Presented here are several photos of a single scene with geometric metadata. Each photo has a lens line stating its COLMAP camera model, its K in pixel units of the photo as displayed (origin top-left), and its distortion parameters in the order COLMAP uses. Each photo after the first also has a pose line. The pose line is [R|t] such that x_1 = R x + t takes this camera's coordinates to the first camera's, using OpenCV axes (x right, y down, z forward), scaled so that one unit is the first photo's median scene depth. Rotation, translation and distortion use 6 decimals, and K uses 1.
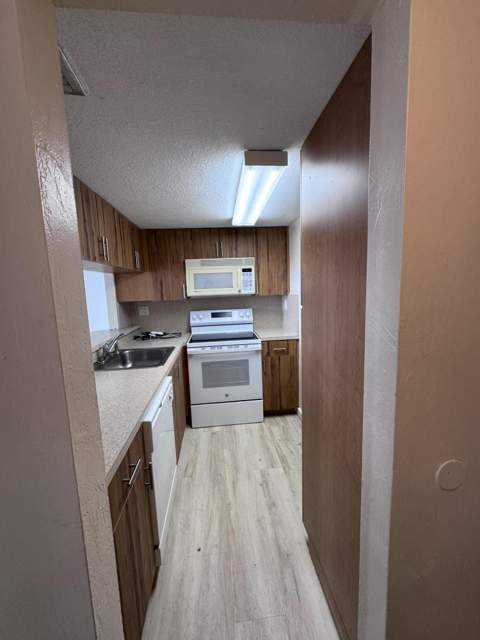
lens RADIAL K [[259.2, 0, 240.0], [0, 259.2, 320.0], [0, 0, 1]] dist [0.006551, -0.000386]
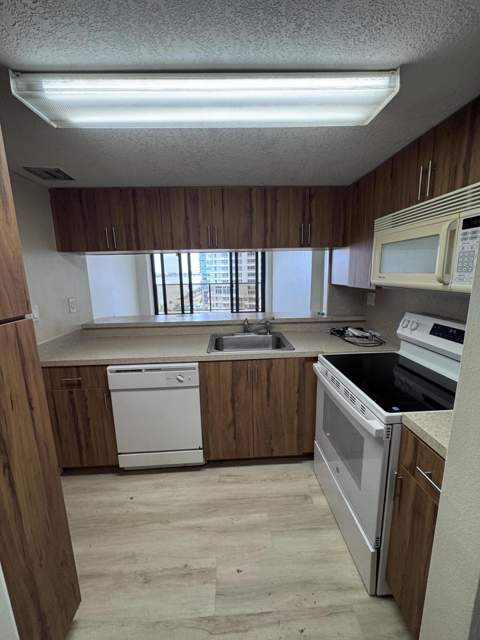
lens RADIAL K [[259.2, 0, 240.0], [0, 259.2, 320.0], [0, 0, 1]] dist [0.006551, -0.000386]
pose [[-0.048945, 0.224741, -0.973188, 0.413797], [-0.102977, 0.968028, 0.228729, -0.119381], [0.993479, 0.111411, -0.024237, 0.747413]]
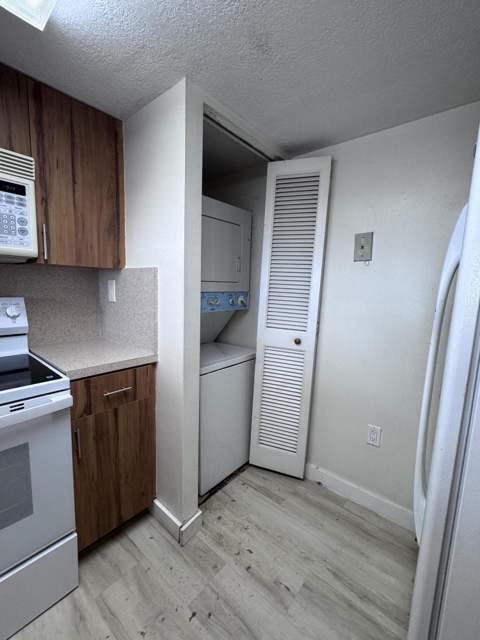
lens RADIAL K [[276.7, 0, 240.0], [0, 276.7, 320.0], [0, 0, 1]] dist [-0.001081, -0.000118]
pose [[0.721364, -0.025576, 0.692084, -0.012551], [0.028636, 0.999565, 0.007093, -0.002714], [-0.691964, 0.014702, 0.721782, 0.525159]]
